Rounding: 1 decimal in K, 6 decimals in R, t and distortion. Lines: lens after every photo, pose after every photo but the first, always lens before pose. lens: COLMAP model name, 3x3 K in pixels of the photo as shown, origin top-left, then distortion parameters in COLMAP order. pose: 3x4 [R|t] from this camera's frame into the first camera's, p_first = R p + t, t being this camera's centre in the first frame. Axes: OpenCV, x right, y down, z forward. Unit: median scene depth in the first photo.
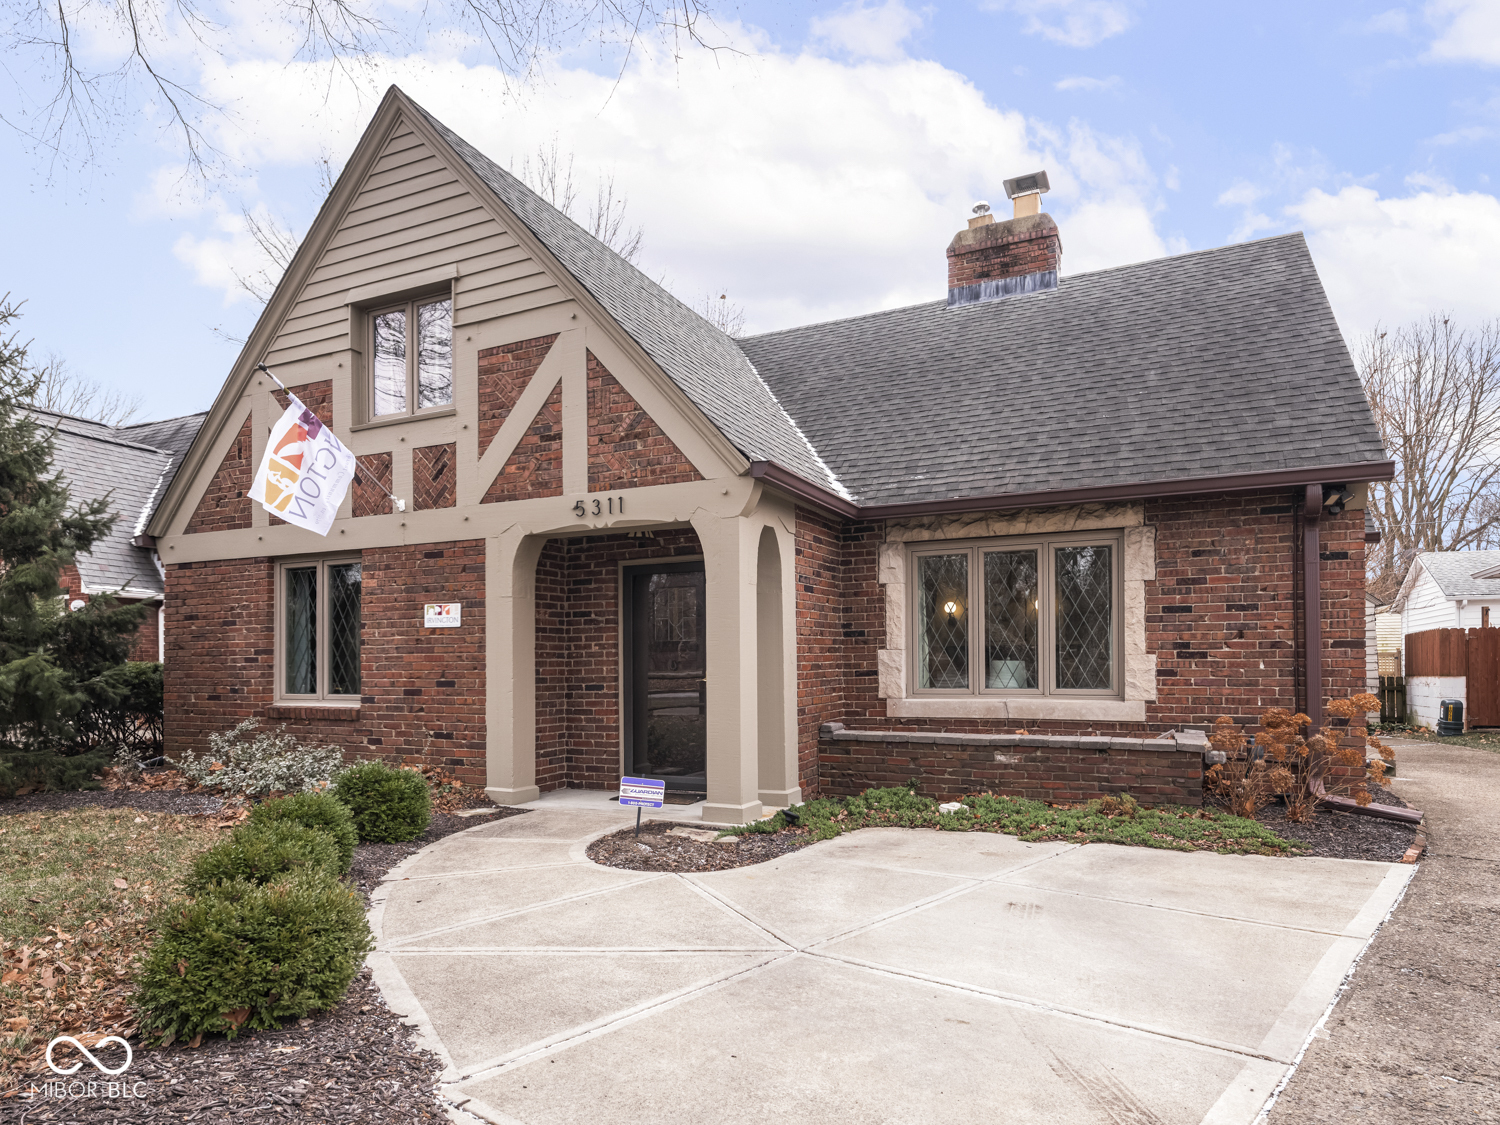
lens RADIAL K [[851.0, 0, 810.0], [0, 851.0, 650.8], [0, 0, 1]] dist [0.002088, -0.001935]
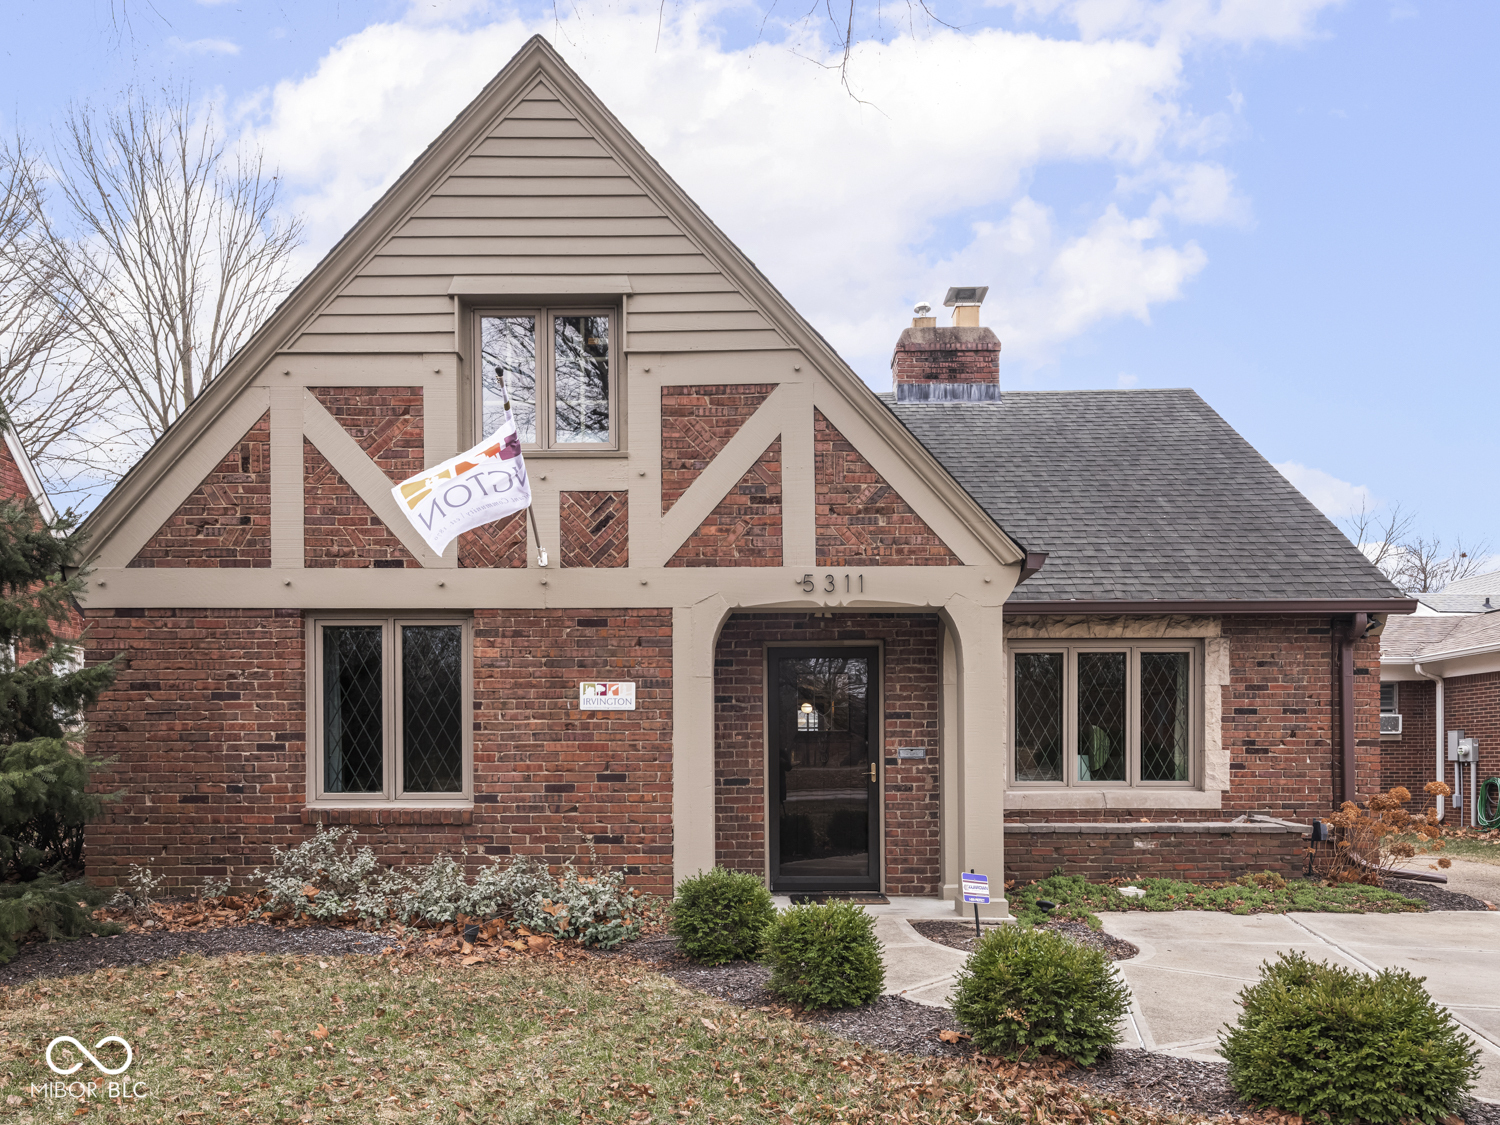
lens RADIAL K [[905.5, 0, 794.6], [0, 905.5, 760.1], [0, 0, 1]] dist [0.002598, -0.001006]
pose [[0.918294, 0.004580, 0.395872, -0.615885], [-0.009717, 0.999893, 0.010971, 0.009883], [-0.395780, -0.013921, 0.918240, 0.109568]]
